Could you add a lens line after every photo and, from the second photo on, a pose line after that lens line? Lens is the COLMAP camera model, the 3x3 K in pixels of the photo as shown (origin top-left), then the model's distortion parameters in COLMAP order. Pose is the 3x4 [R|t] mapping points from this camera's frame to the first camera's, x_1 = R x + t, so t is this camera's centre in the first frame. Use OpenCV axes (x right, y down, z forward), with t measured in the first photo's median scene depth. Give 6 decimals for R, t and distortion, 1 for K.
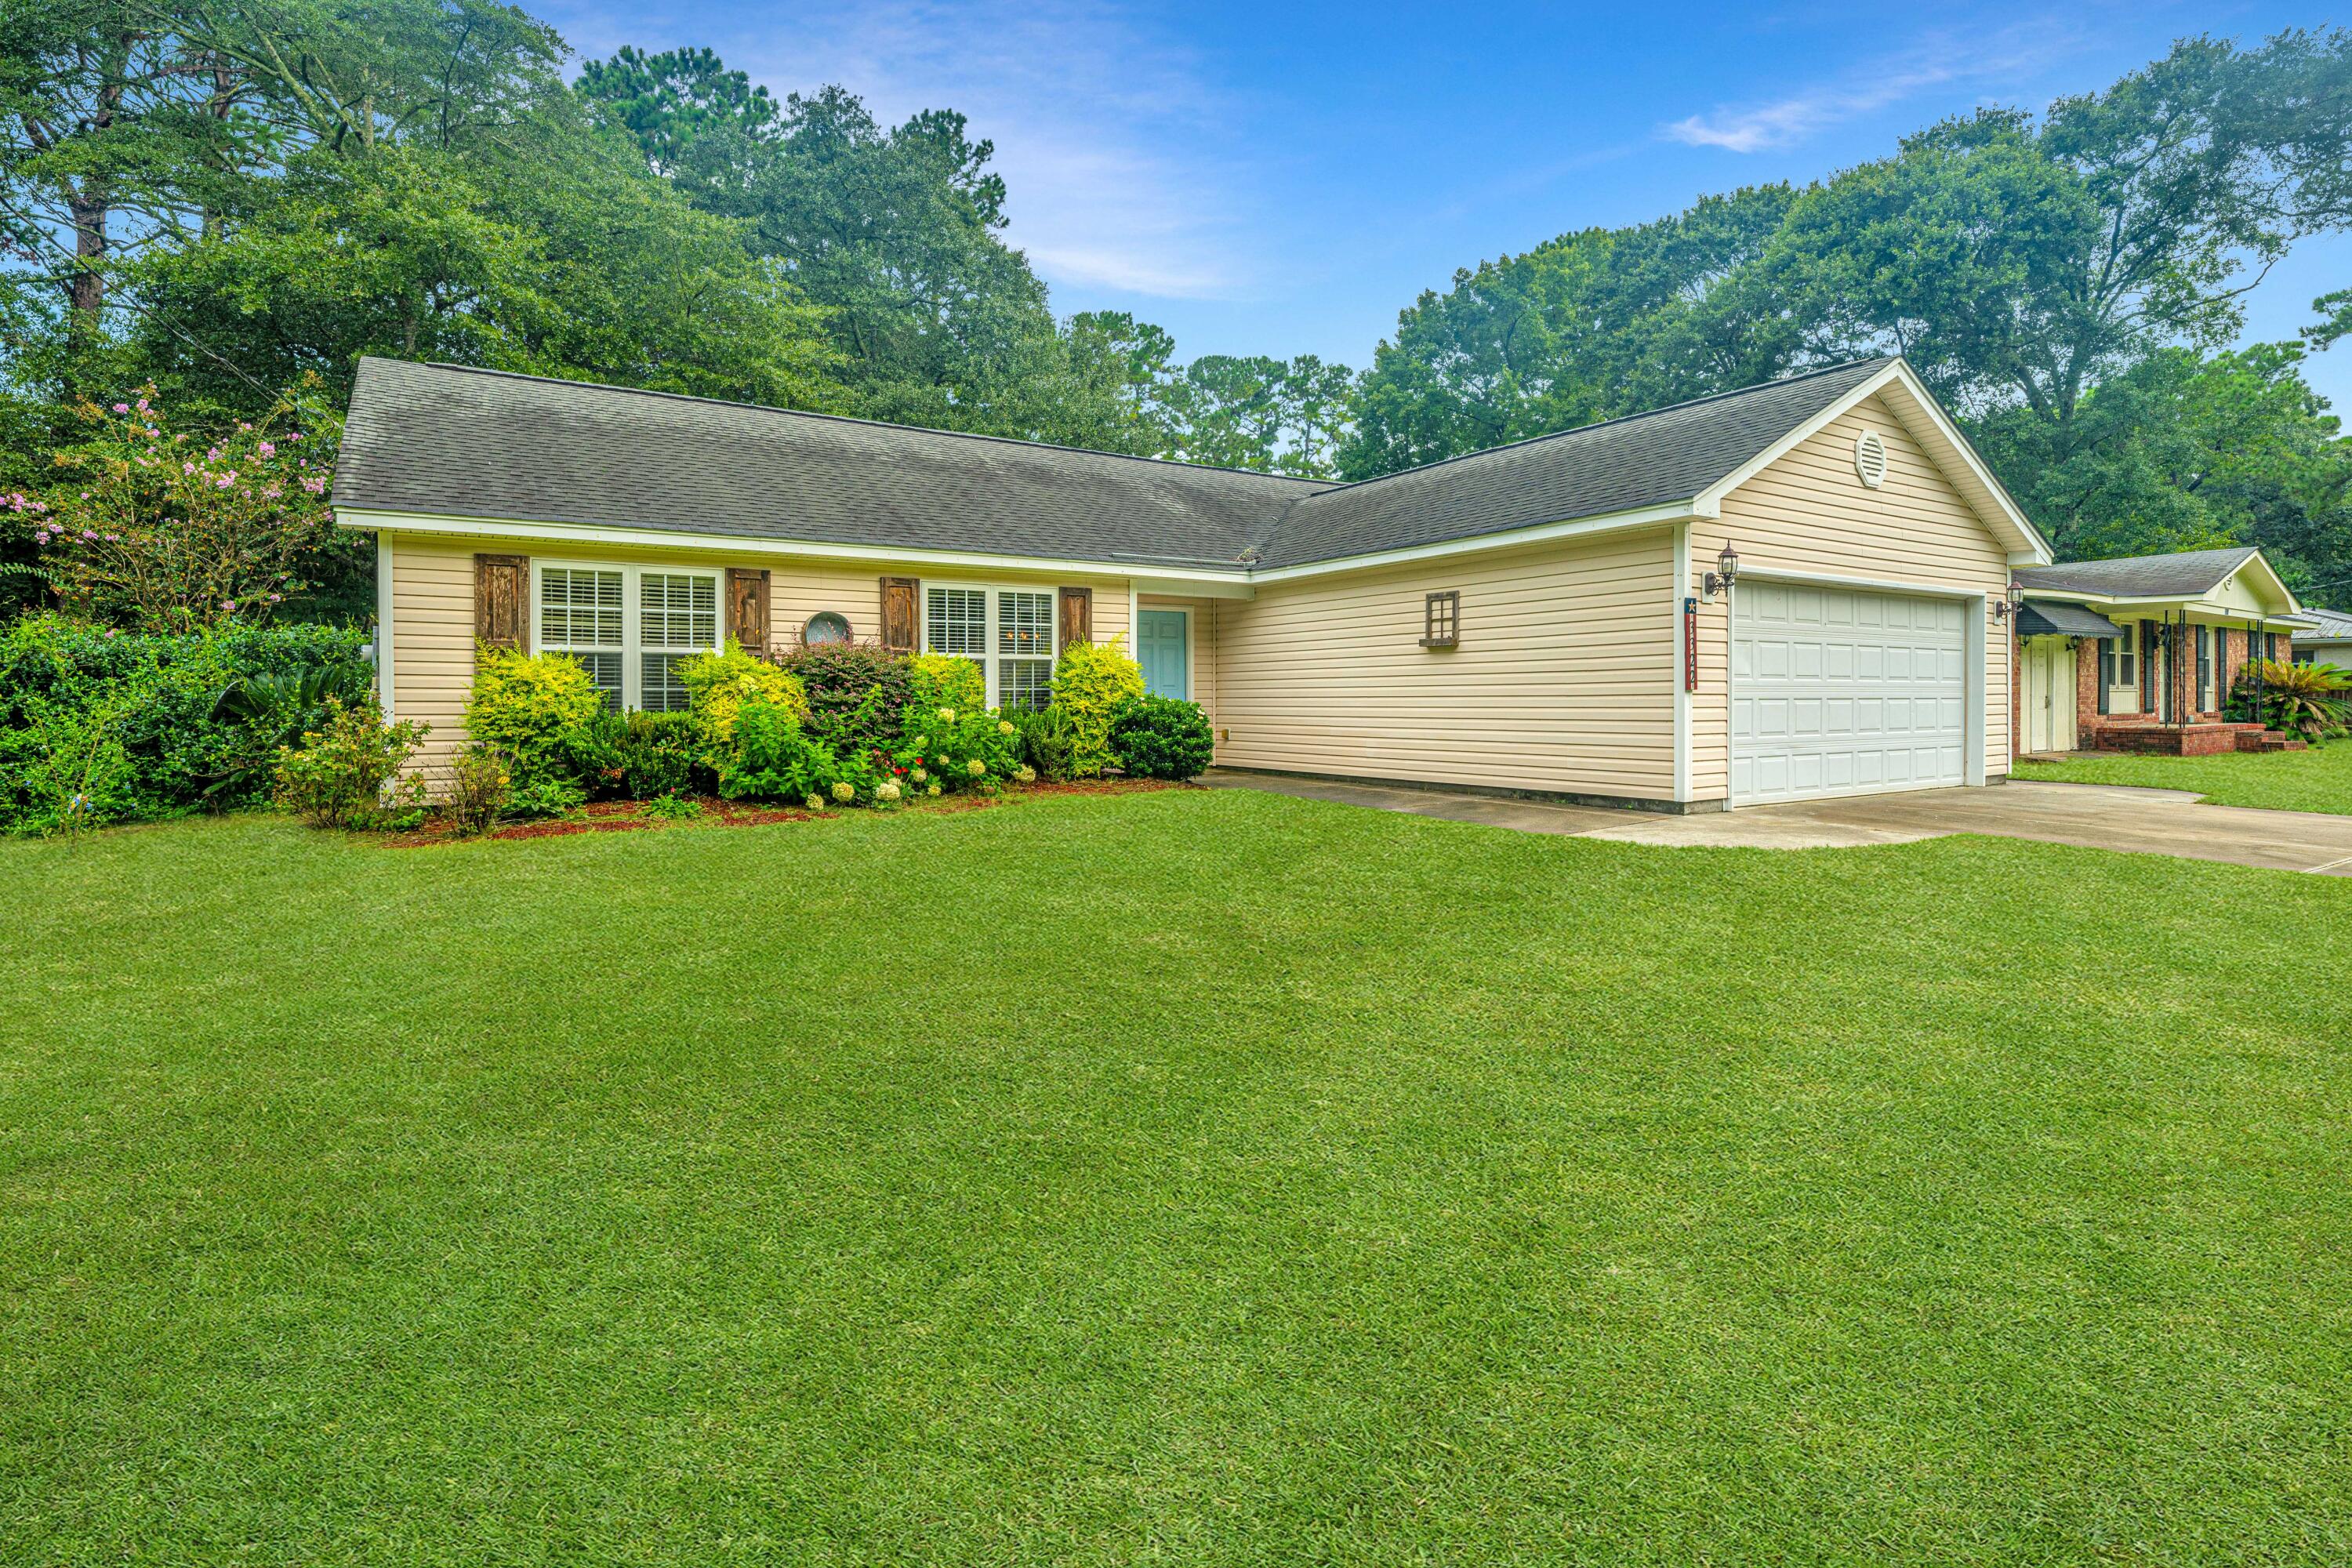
lens RADIAL K [[1149.0, 0, 1175.7], [0, 1149.0, 705.1], [0, 0, 1]] dist [-0.002031, -0.000223]
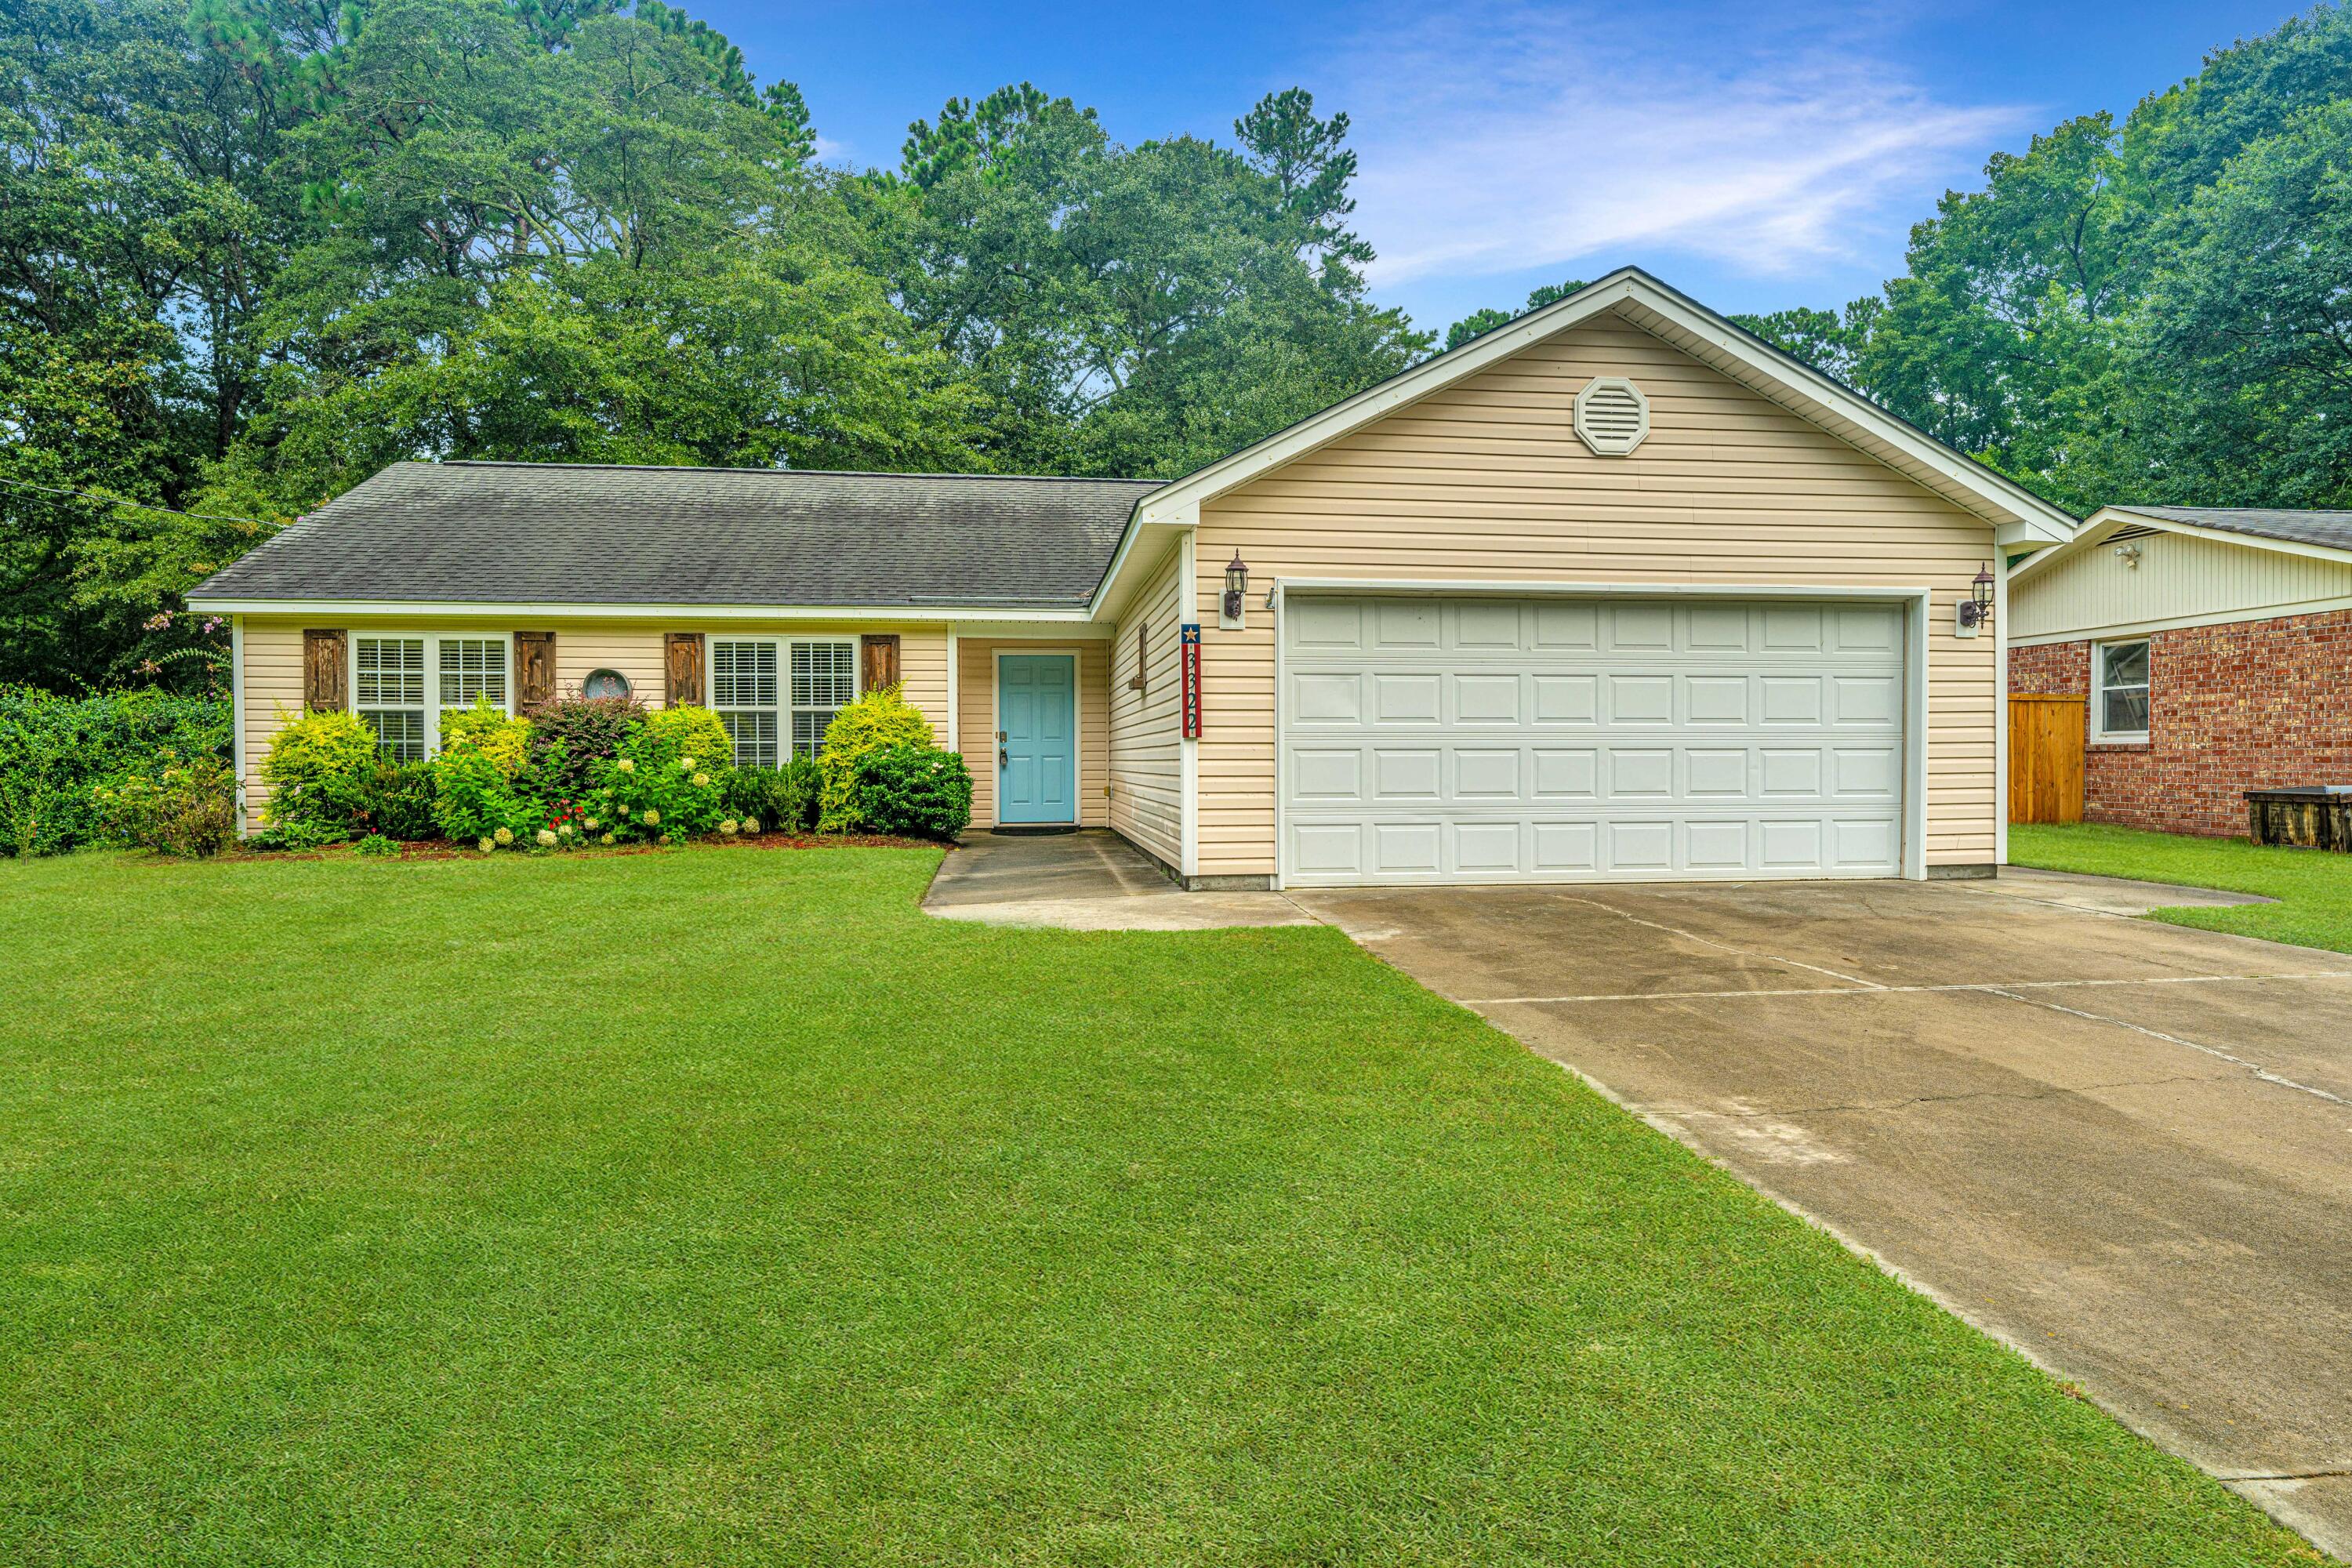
lens RADIAL K [[1330.4, 0, 1176.0], [0, 1330.4, 784.0], [0, 0, 1]] dist [0.001792, -0.002107]
pose [[0.901877, 0.009388, -0.431891, 0.669920], [-0.002679, 0.999866, 0.016140, 0.003502], [0.431984, -0.013399, 0.901781, 0.116836]]
